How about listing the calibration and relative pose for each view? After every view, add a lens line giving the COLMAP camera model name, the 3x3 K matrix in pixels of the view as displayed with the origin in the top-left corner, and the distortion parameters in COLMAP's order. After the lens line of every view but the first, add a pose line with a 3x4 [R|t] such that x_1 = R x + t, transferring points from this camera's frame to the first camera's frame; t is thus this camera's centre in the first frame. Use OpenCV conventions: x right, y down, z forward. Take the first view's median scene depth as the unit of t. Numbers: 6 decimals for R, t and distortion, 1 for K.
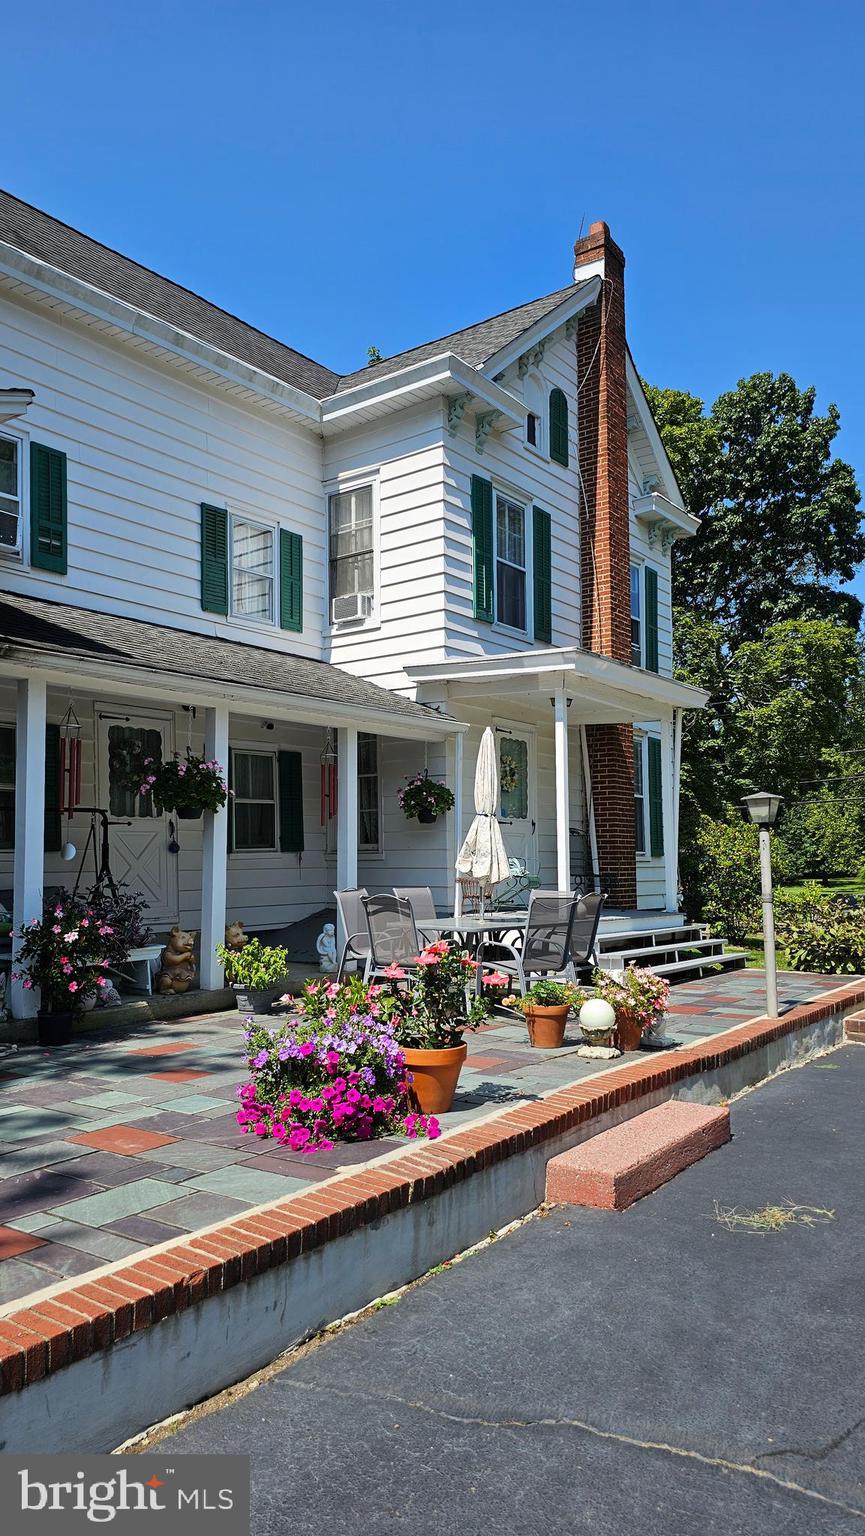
lens RADIAL K [[1036.1, 0, 424.4], [0, 1036.1, 797.9], [0, 0, 1]] dist [0.047917, -0.022067]
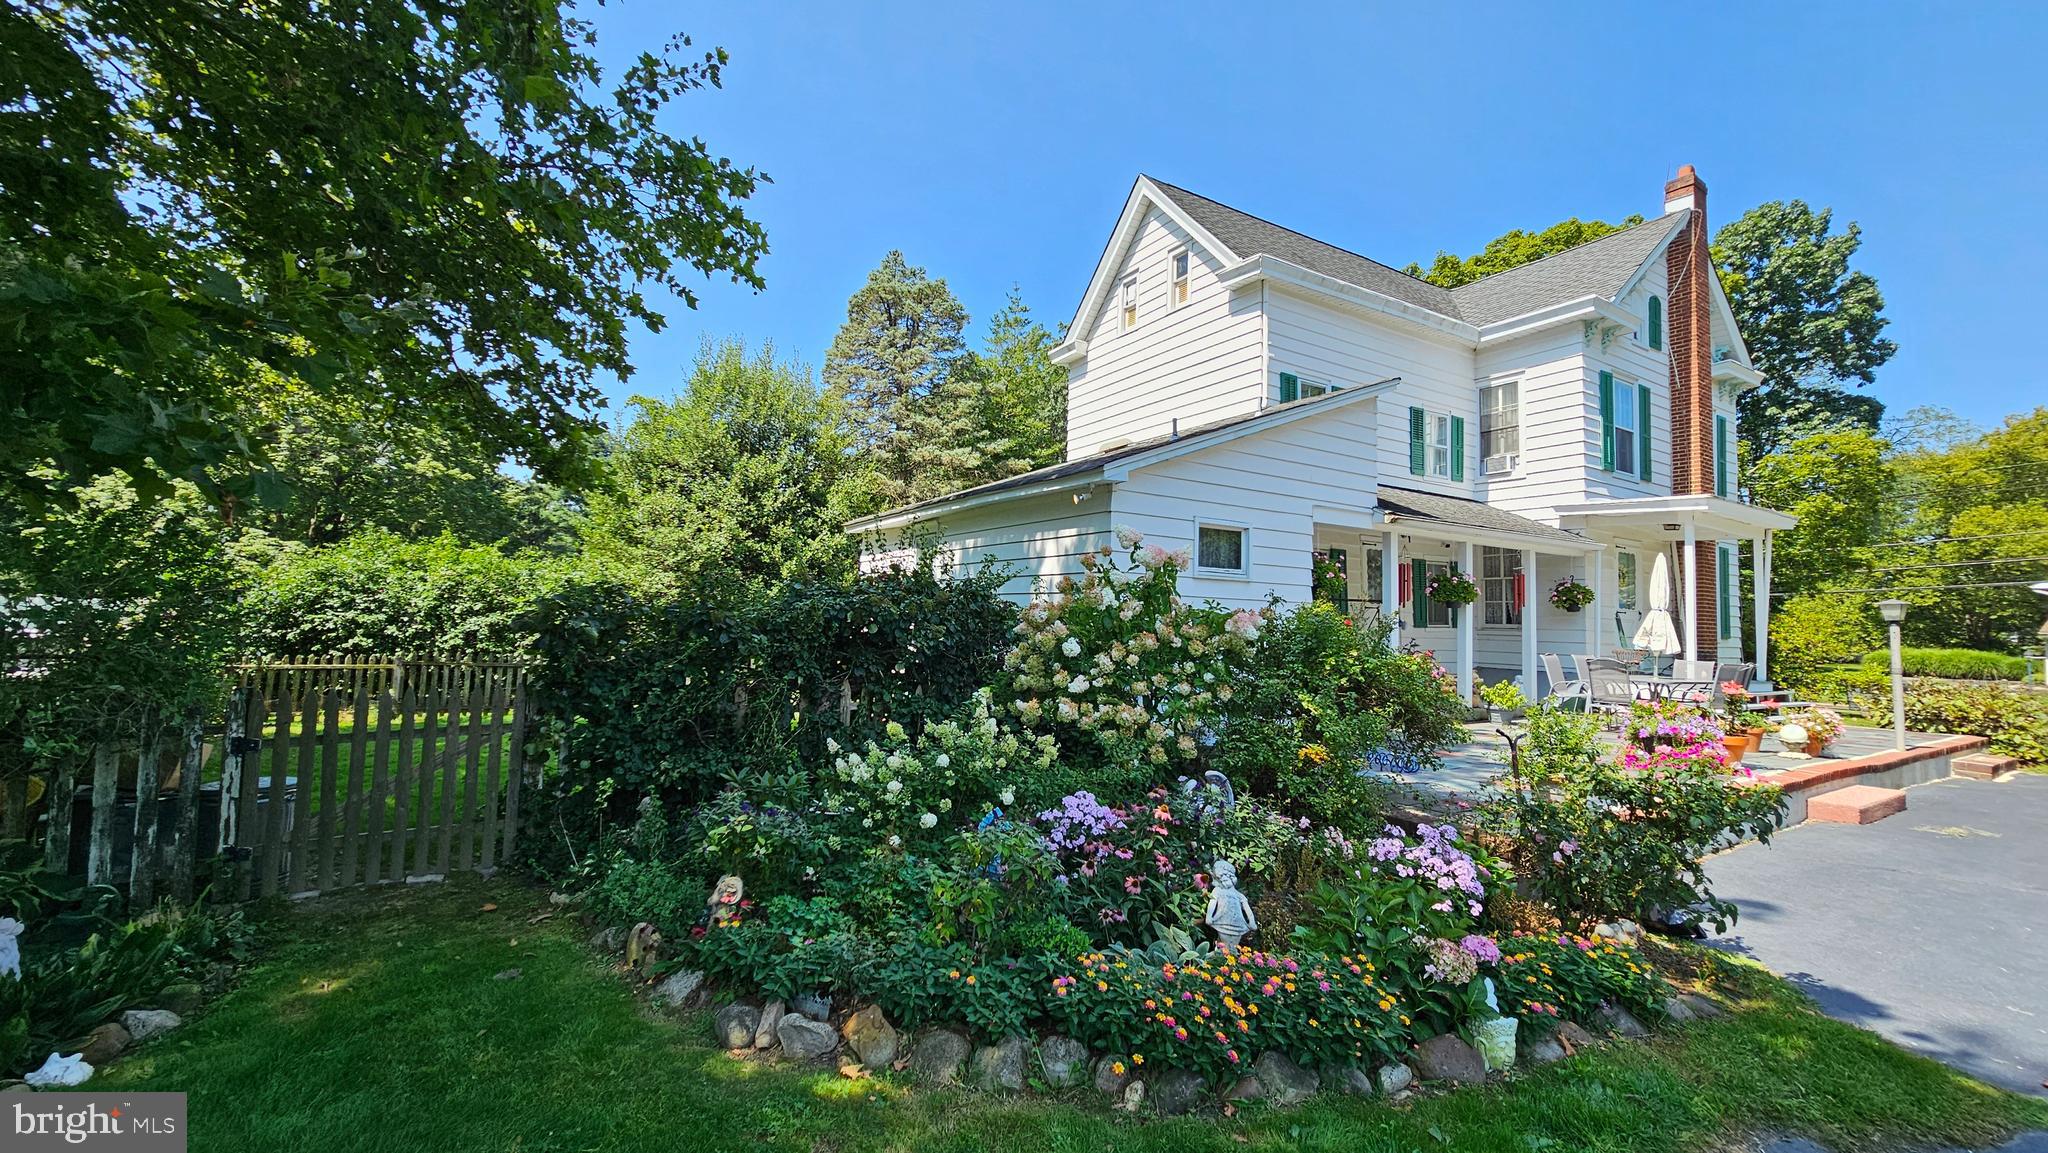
lens RADIAL K [[847.1, 0, 1030.5], [0, 847.1, 585.3], [0, 0, 1]] dist [-0.004255, 0.000571]
pose [[0.932066, 0.013960, -0.362018, -0.260536], [-0.010329, 0.999875, 0.011964, -0.018310], [0.362140, -0.007412, 0.932094, -0.379389]]
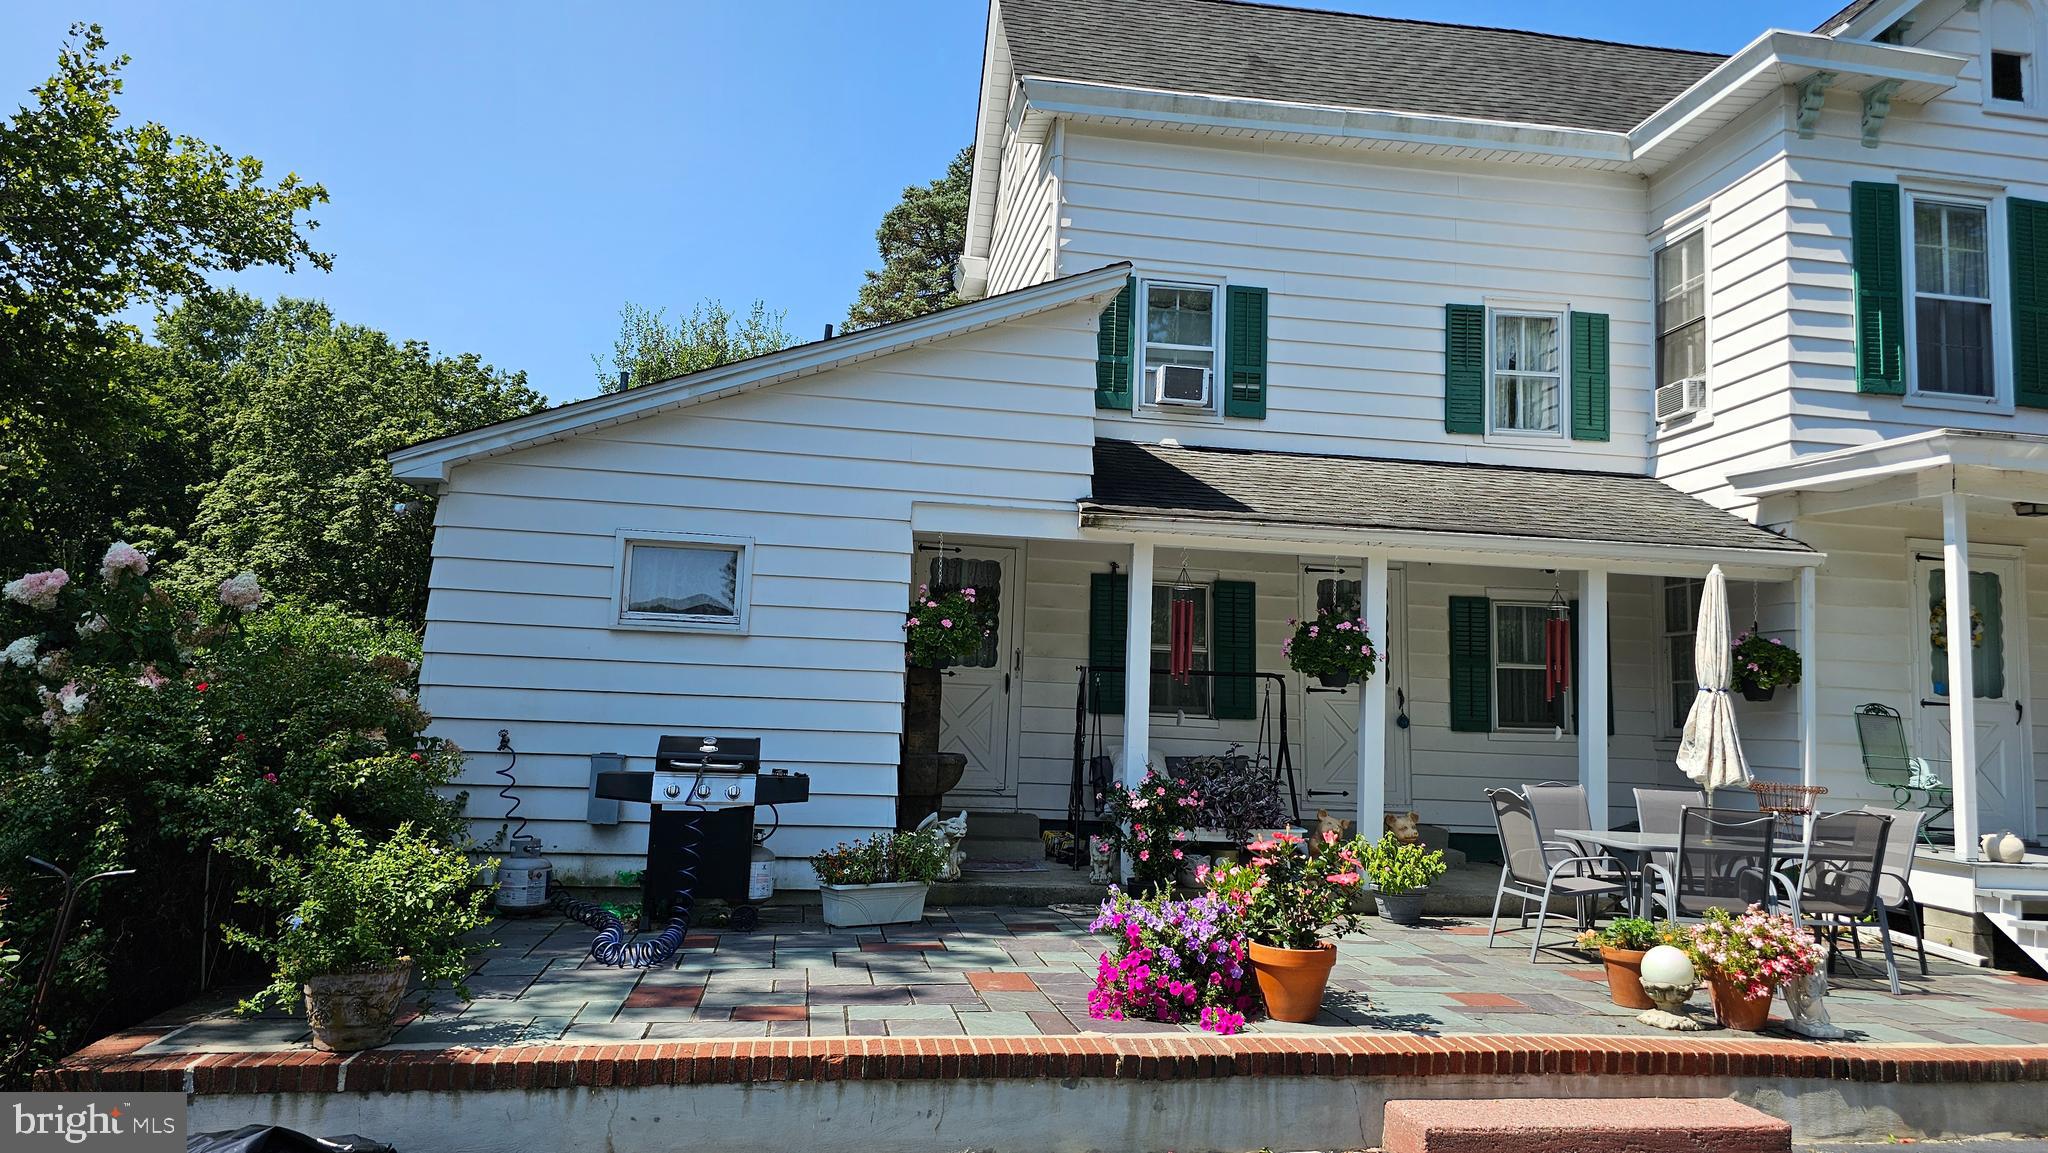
lens RADIAL K [[1381.4, 0, 1024.2], [0, 1381.4, 565.5], [0, 0, 1]] dist [0.047917, -0.022067]
pose [[0.717217, -0.045890, -0.695337, 0.278952], [0.000449, 0.997860, -0.065393, -0.003891], [0.696849, 0.046589, 0.715703, -0.012178]]
